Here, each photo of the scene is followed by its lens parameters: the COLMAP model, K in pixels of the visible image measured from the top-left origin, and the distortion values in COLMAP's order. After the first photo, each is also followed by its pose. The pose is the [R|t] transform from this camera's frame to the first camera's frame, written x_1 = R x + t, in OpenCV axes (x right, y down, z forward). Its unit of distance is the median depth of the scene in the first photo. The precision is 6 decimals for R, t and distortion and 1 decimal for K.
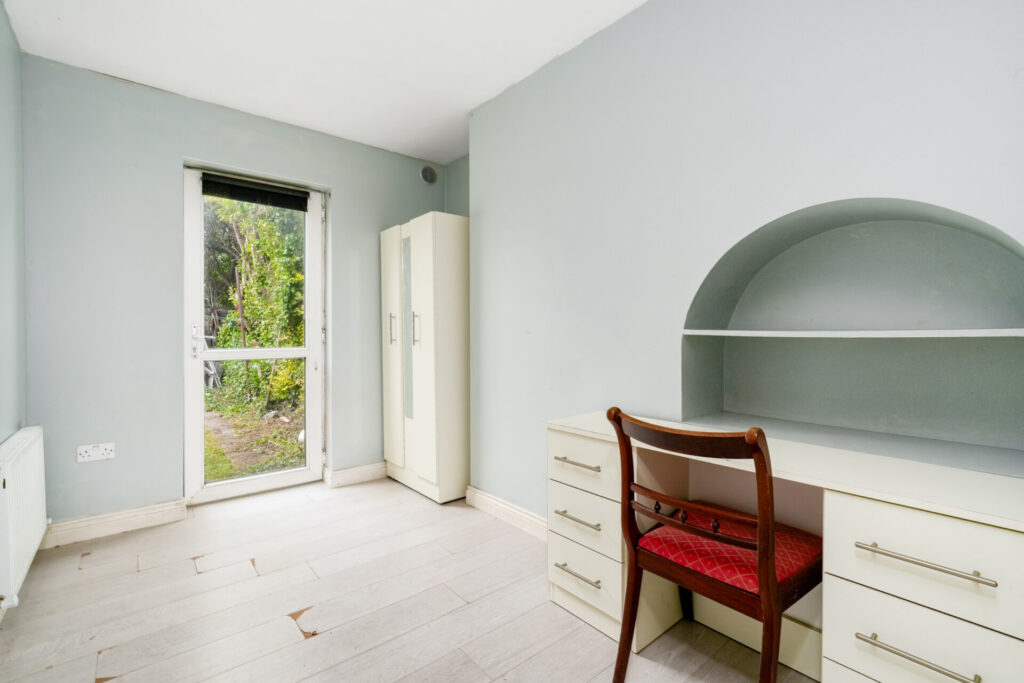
lens RADIAL K [[465.2, 0, 513.4], [0, 465.2, 341.4], [0, 0, 1]] dist [0.000777, 0.001412]
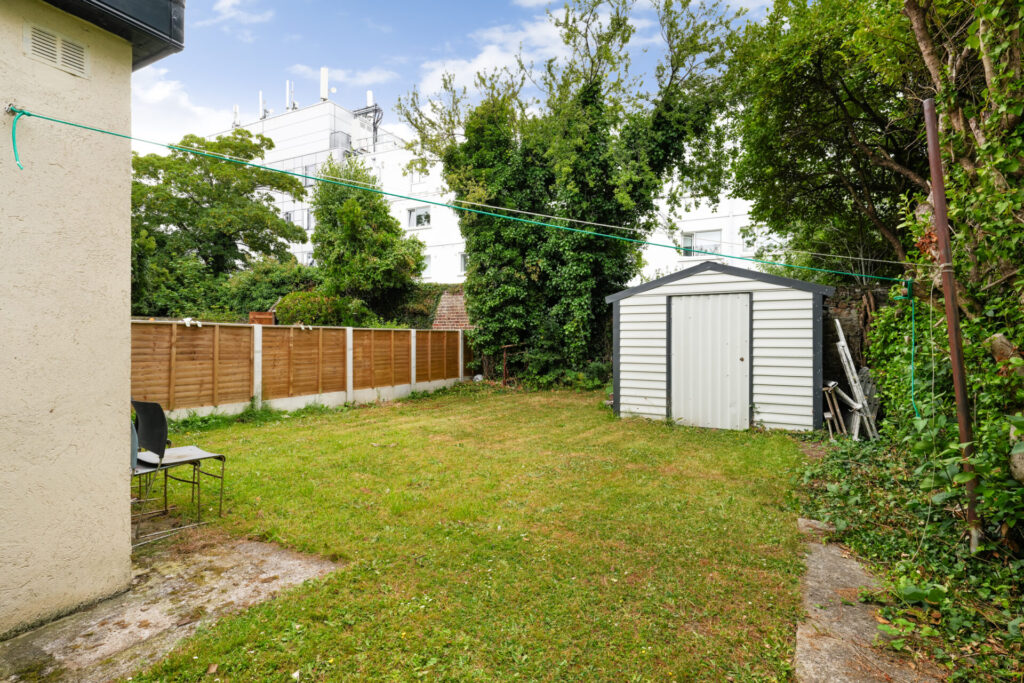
lens RADIAL K [[495.6, 0, 511.2], [0, 495.6, 335.8], [0, 0, 1]] dist [0.003894, 0.000142]
pose [[0.364417, 0.000559, -0.931236, -0.264858], [-0.014450, 0.999883, -0.005054, 0.002271], [0.931124, 0.015299, 0.364383, 0.421744]]
